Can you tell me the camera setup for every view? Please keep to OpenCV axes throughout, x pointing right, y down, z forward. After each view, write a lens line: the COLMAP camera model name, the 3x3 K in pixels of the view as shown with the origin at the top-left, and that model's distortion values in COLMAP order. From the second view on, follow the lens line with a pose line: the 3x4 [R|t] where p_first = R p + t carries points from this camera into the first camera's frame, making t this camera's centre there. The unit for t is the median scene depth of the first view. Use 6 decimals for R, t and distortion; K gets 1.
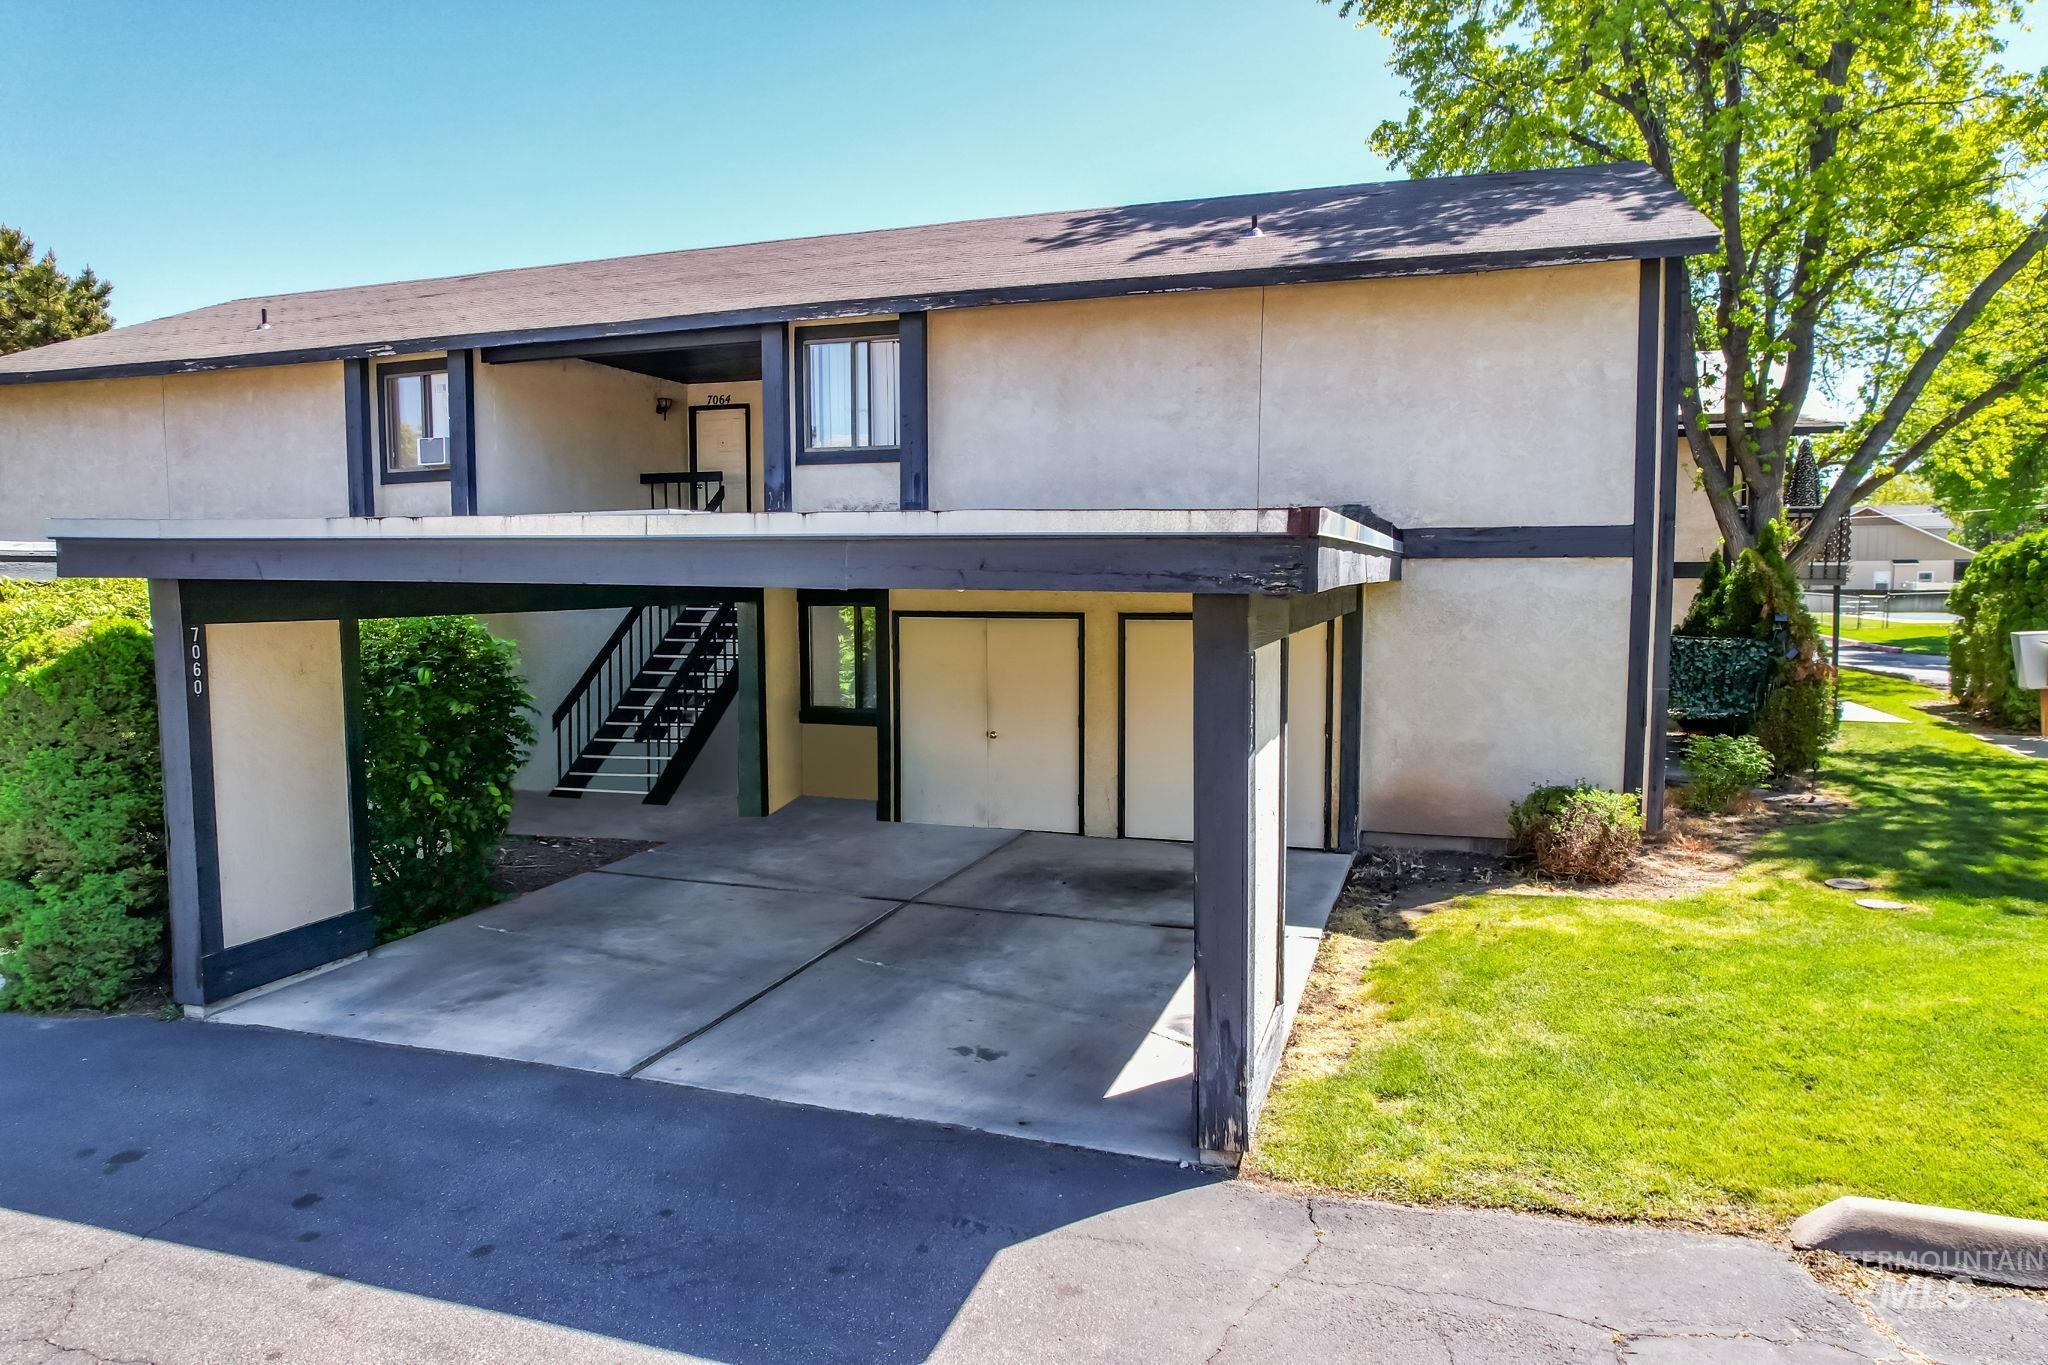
lens RADIAL K [[1303.4, 0, 1027.0], [0, 1303.4, 690.1], [0, 0, 1]] dist [-0.073230, 0.064594]
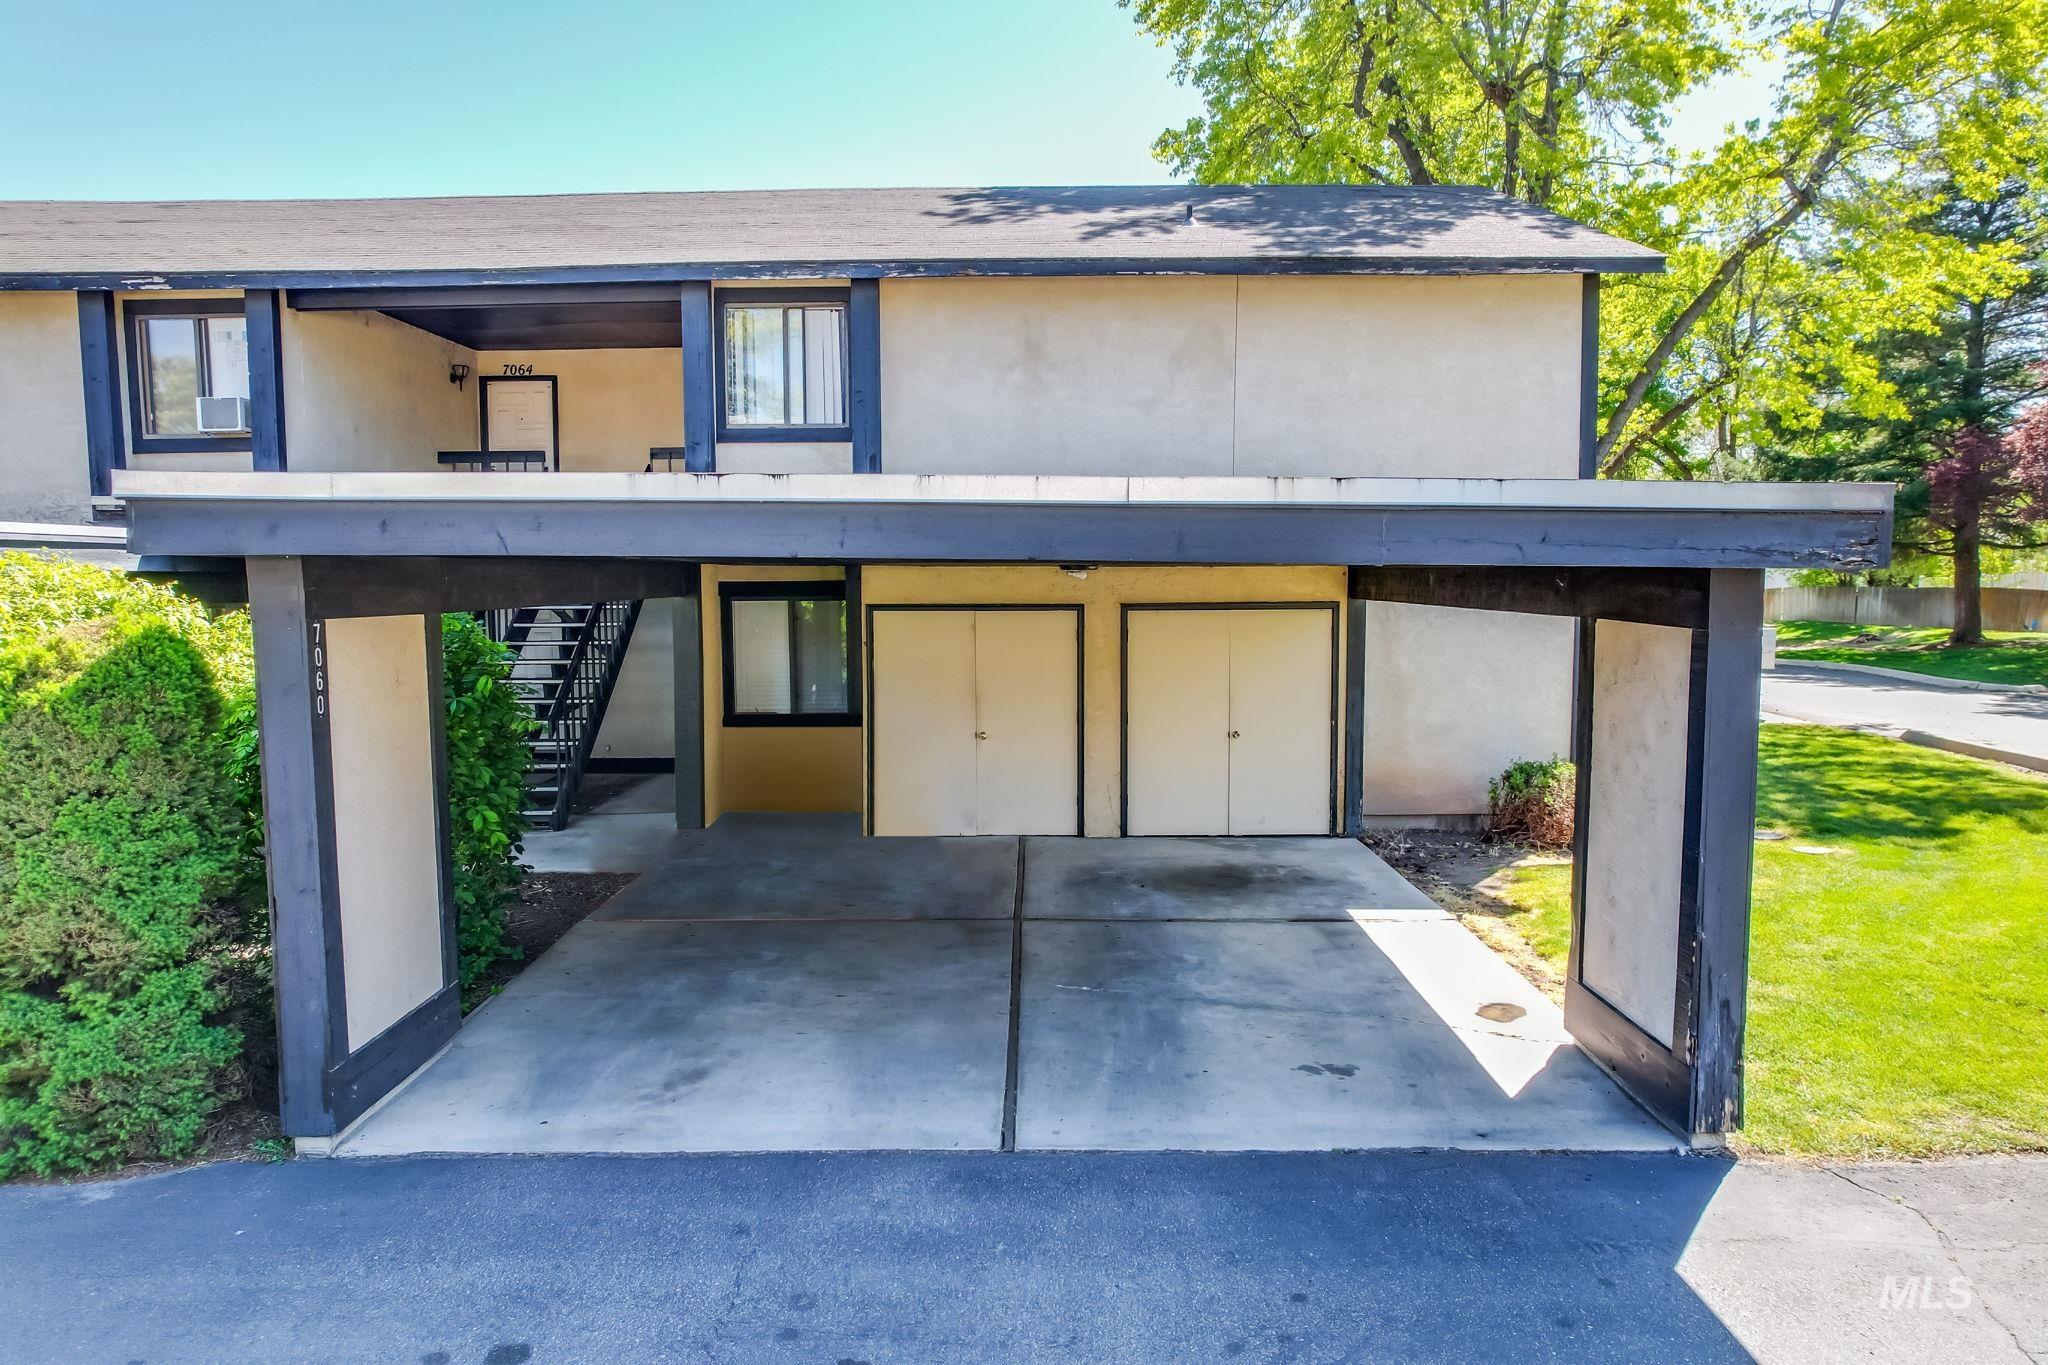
lens RADIAL K [[1303.4, 0, 1027.0], [0, 1303.4, 690.1], [0, 0, 1]] dist [-0.073230, 0.064594]
pose [[0.950610, -0.028980, 0.309032, -0.424593], [0.029261, 0.999565, 0.003726, -0.001455], [-0.309006, 0.005501, 0.951044, 0.149913]]
